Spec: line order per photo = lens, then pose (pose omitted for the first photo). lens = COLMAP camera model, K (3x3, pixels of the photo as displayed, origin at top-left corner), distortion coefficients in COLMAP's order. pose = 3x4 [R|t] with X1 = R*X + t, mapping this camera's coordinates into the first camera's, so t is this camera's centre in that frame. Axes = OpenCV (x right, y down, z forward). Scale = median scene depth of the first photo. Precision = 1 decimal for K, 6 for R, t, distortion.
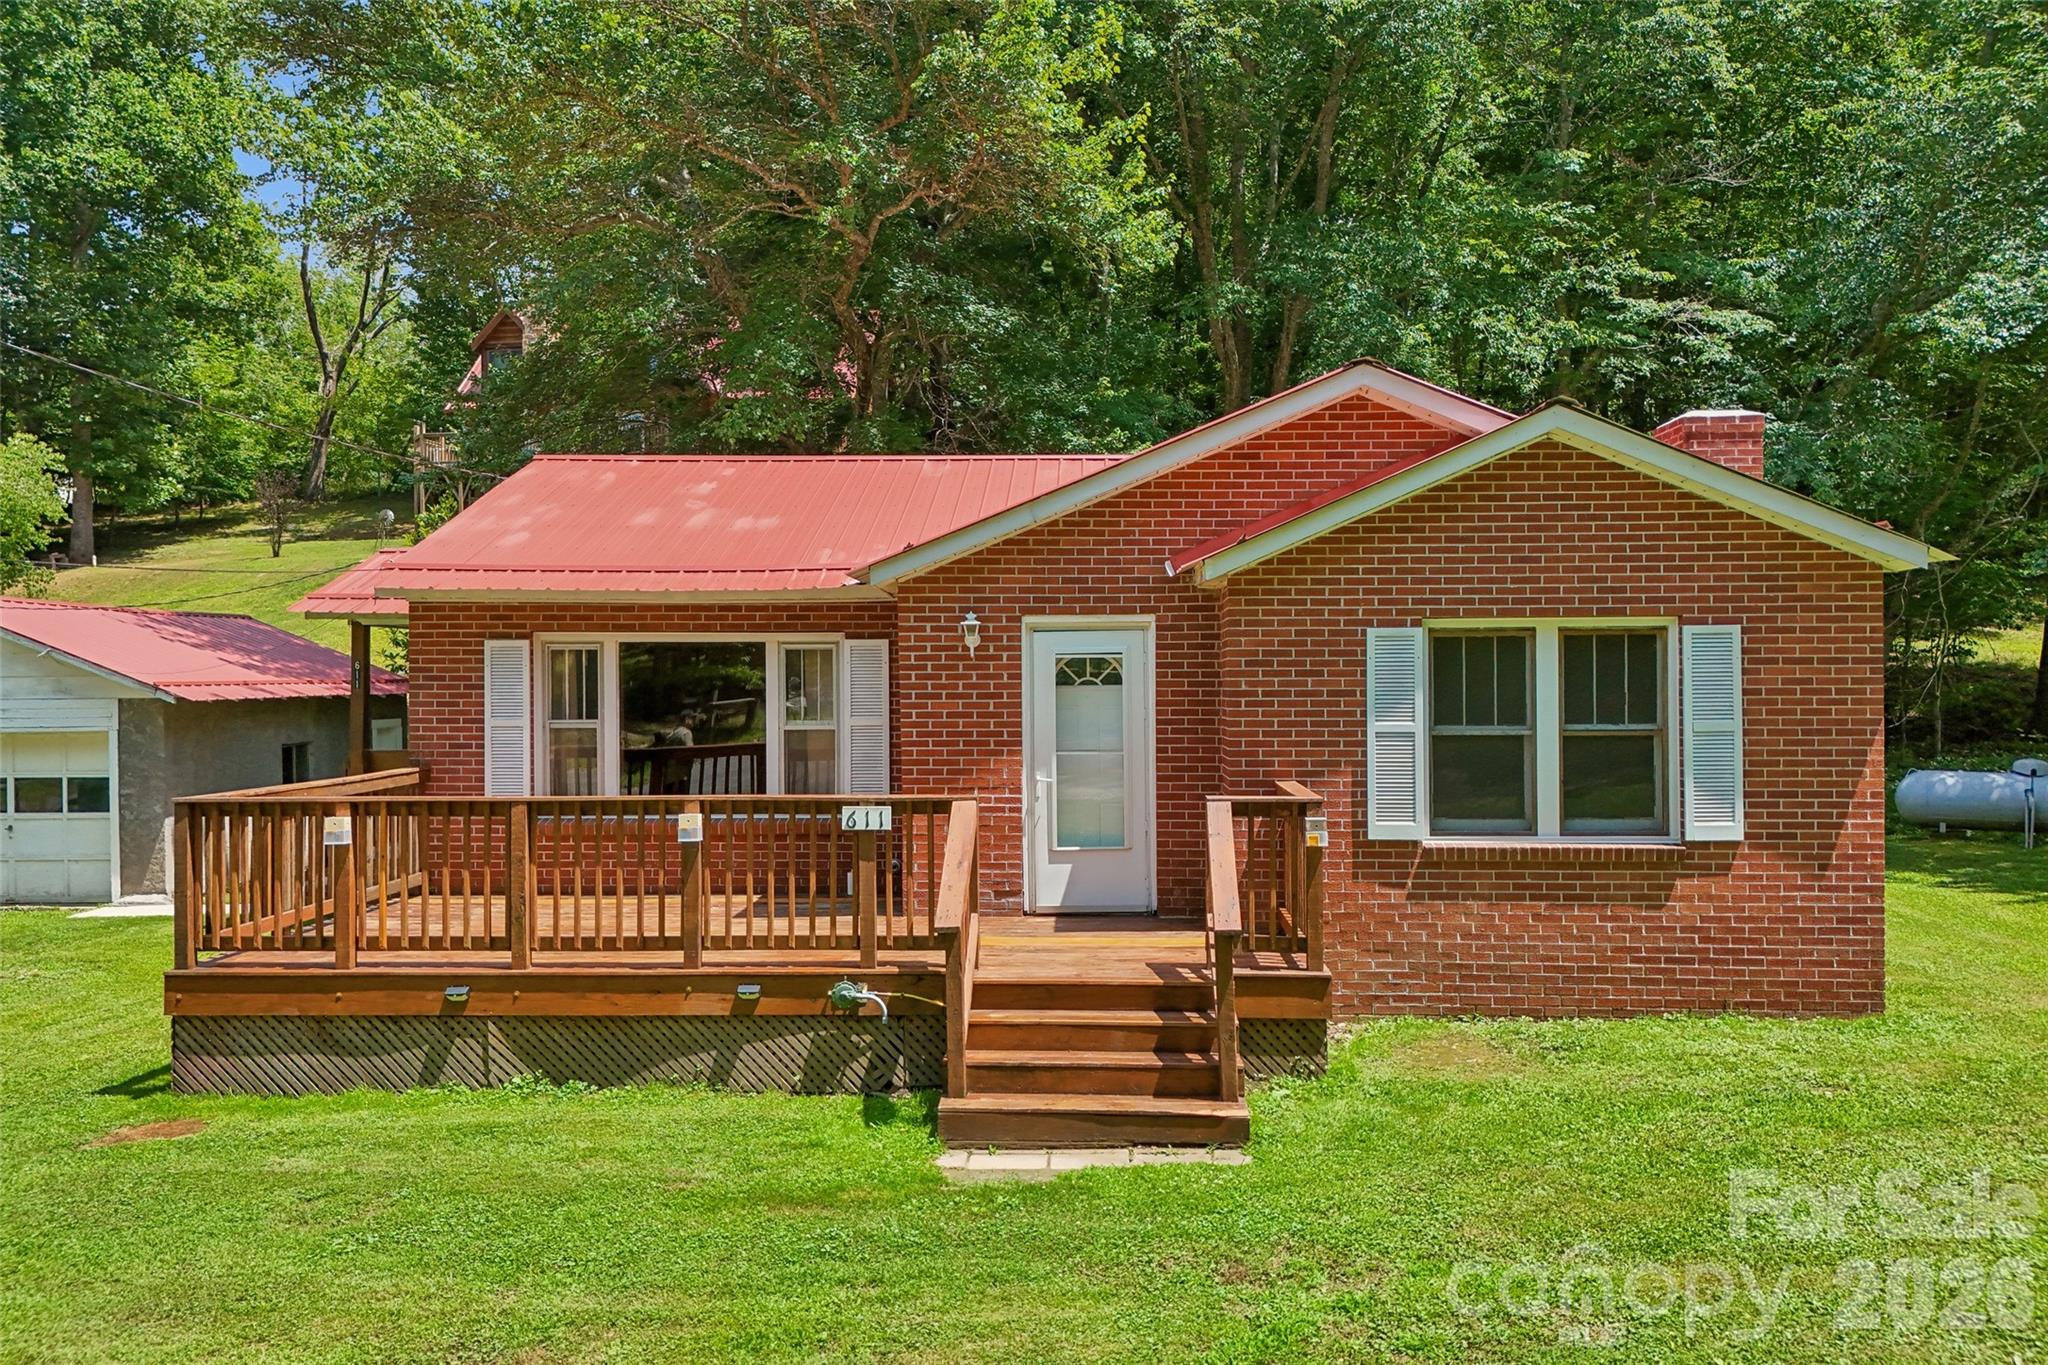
lens RADIAL K [[1516.7, 0, 1029.0], [0, 1516.7, 685.6], [0, 0, 1]] dist [0.053340, -0.061000]
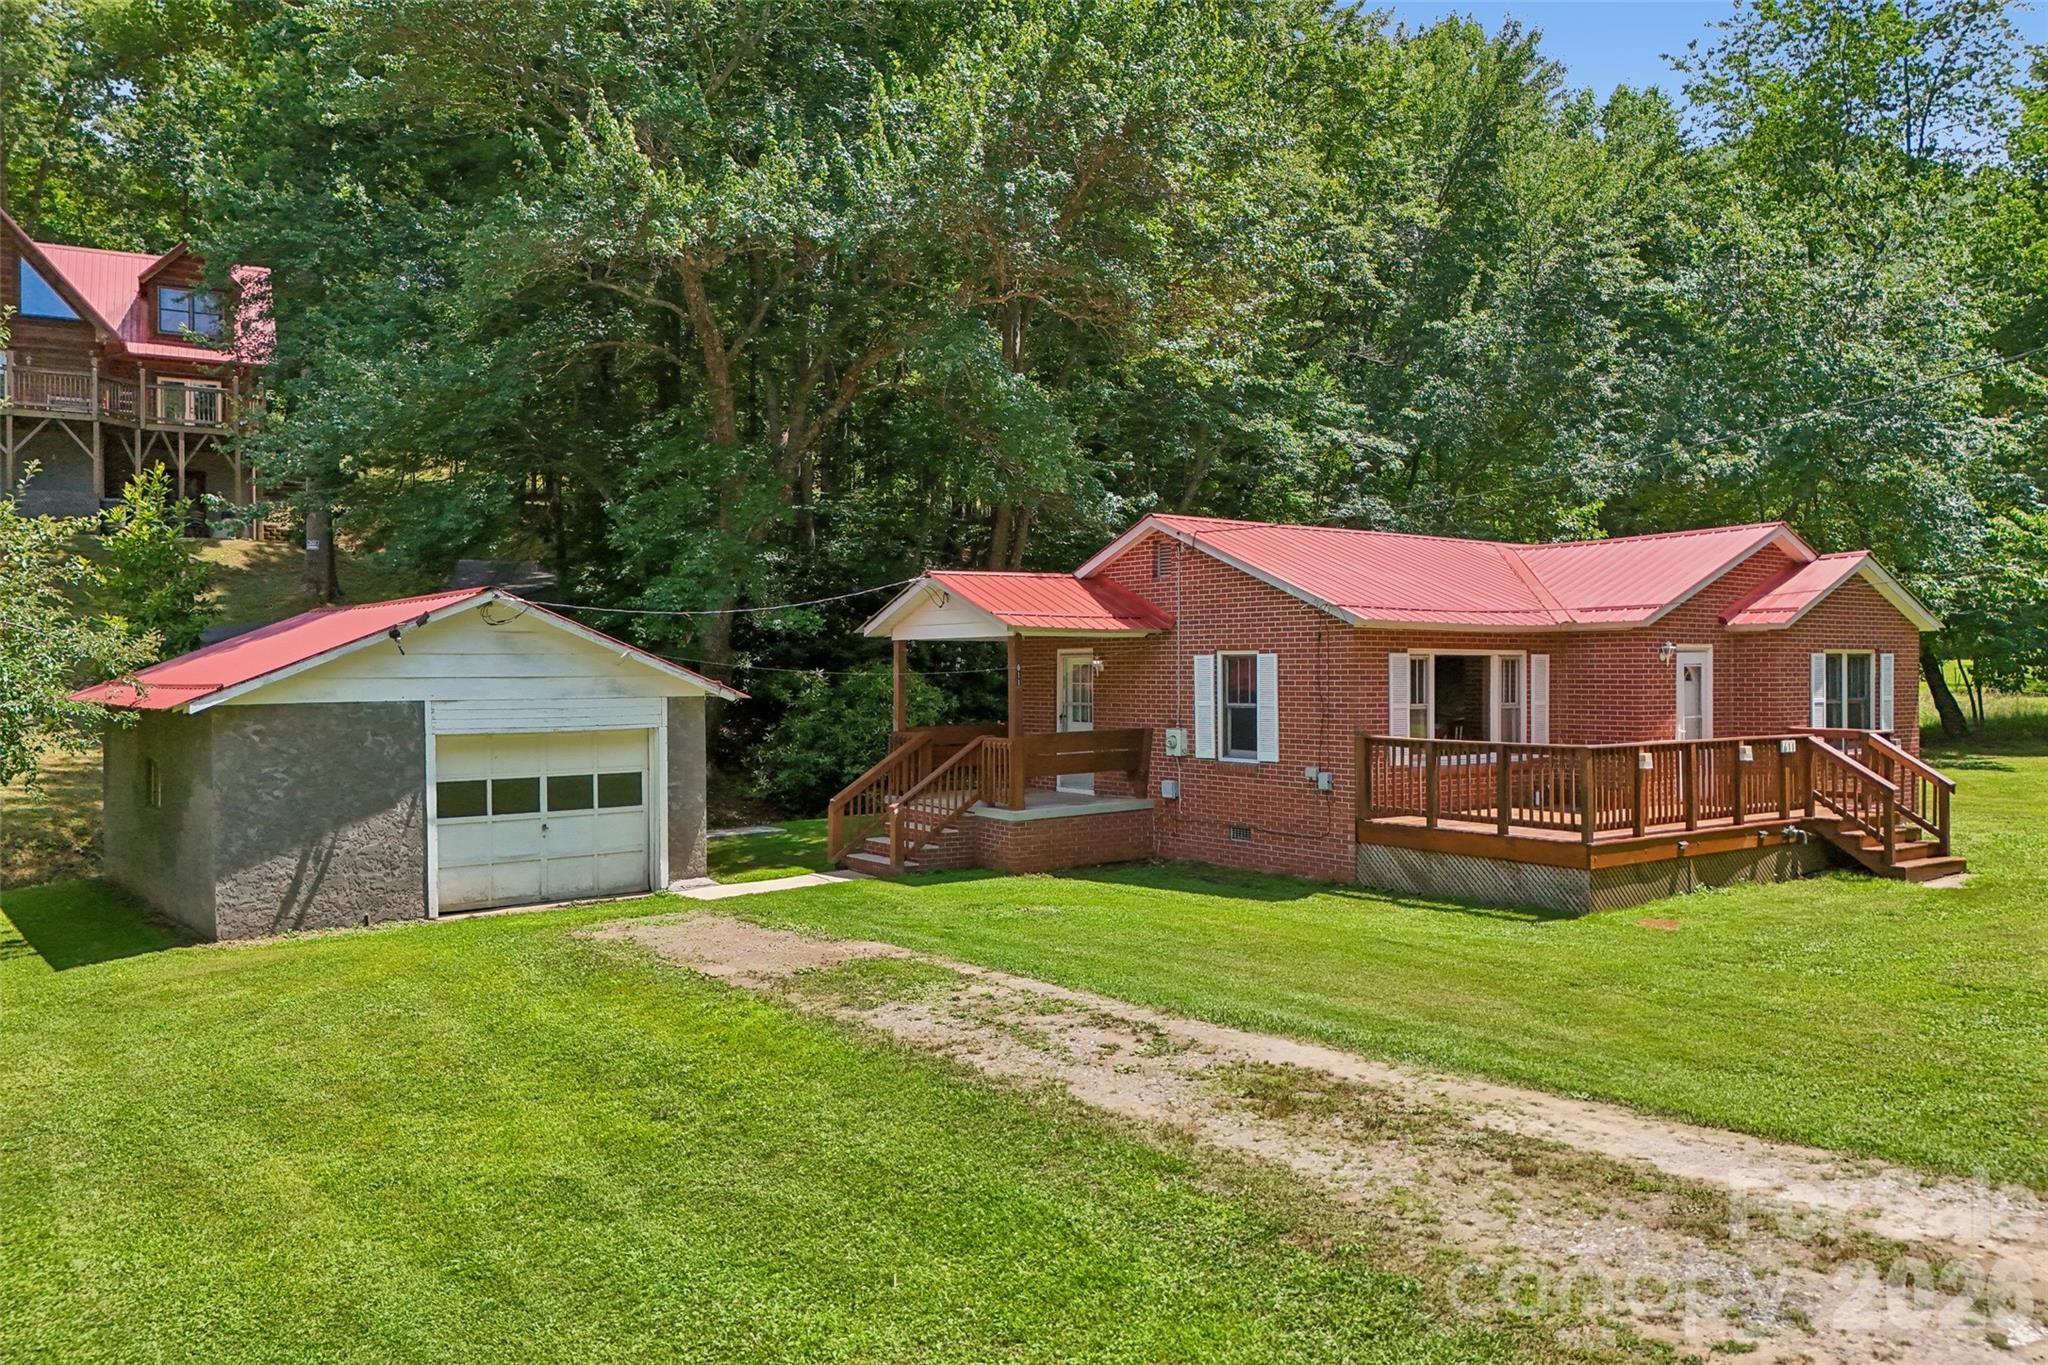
lens RADIAL K [[1516.7, 0, 1036.9], [0, 1516.7, 677.9], [0, 0, 1]] dist [0.053340, -0.061000]
pose [[0.776264, -0.001740, 0.630406, -1.941459], [0.003757, 0.999991, -0.001866, -0.003444], [-0.630397, 0.003817, 0.776263, 0.033973]]
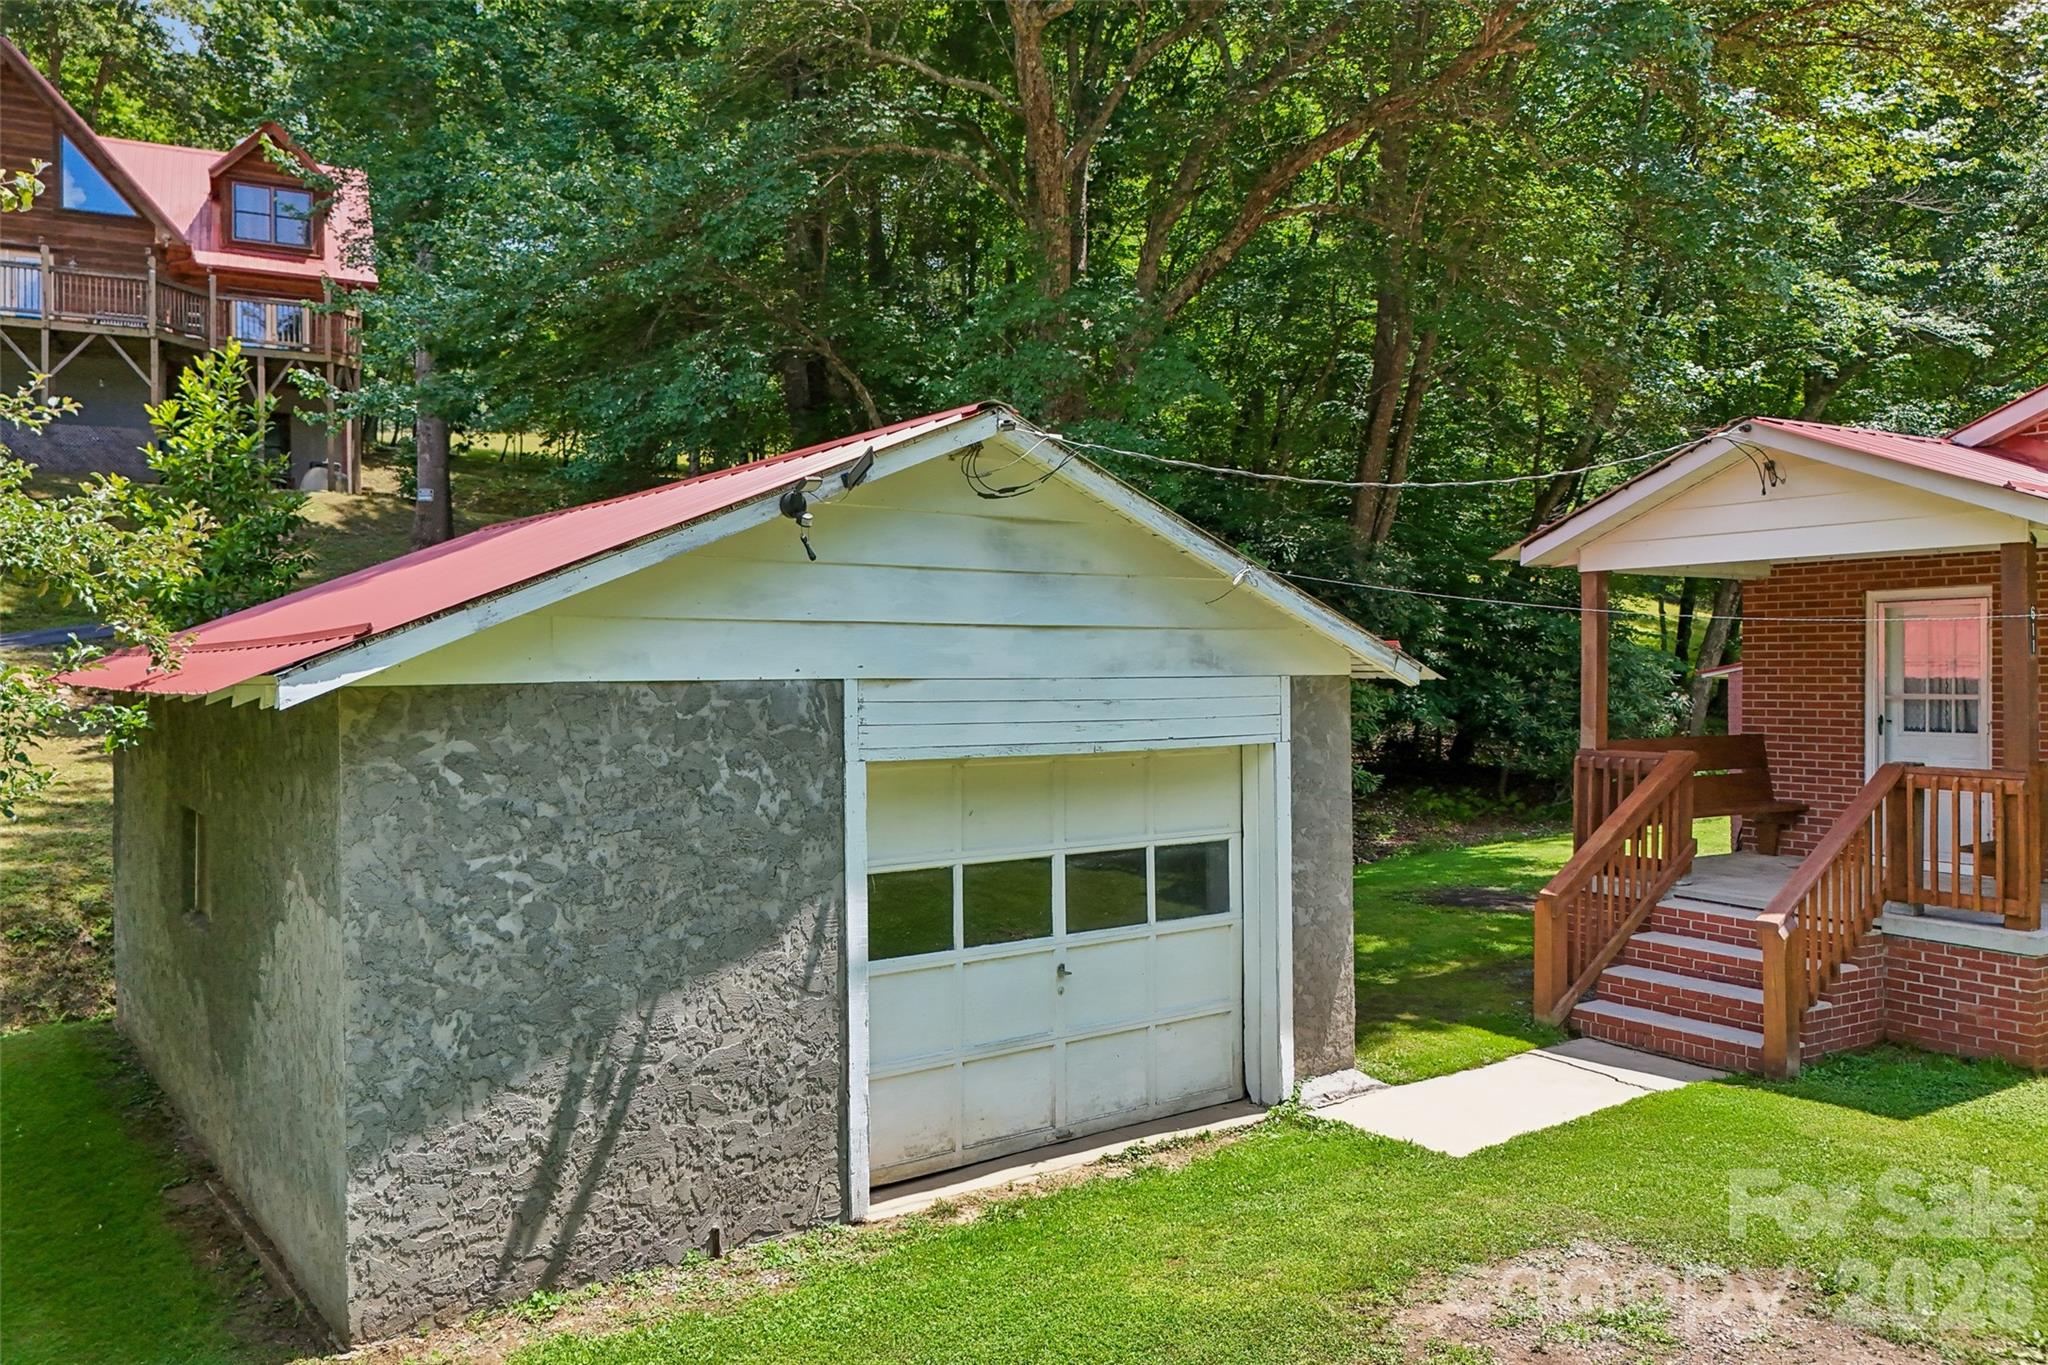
lens RADIAL K [[1516.7, 0, 1024.7], [0, 1516.7, 675.4], [0, 0, 1]] dist [0.053340, -0.061000]
pose [[0.804750, 0.000130, 0.593614, -1.732715], [0.002790, 0.999988, -0.004001, 0.017963], [-0.593607, 0.004876, 0.804740, 1.216237]]
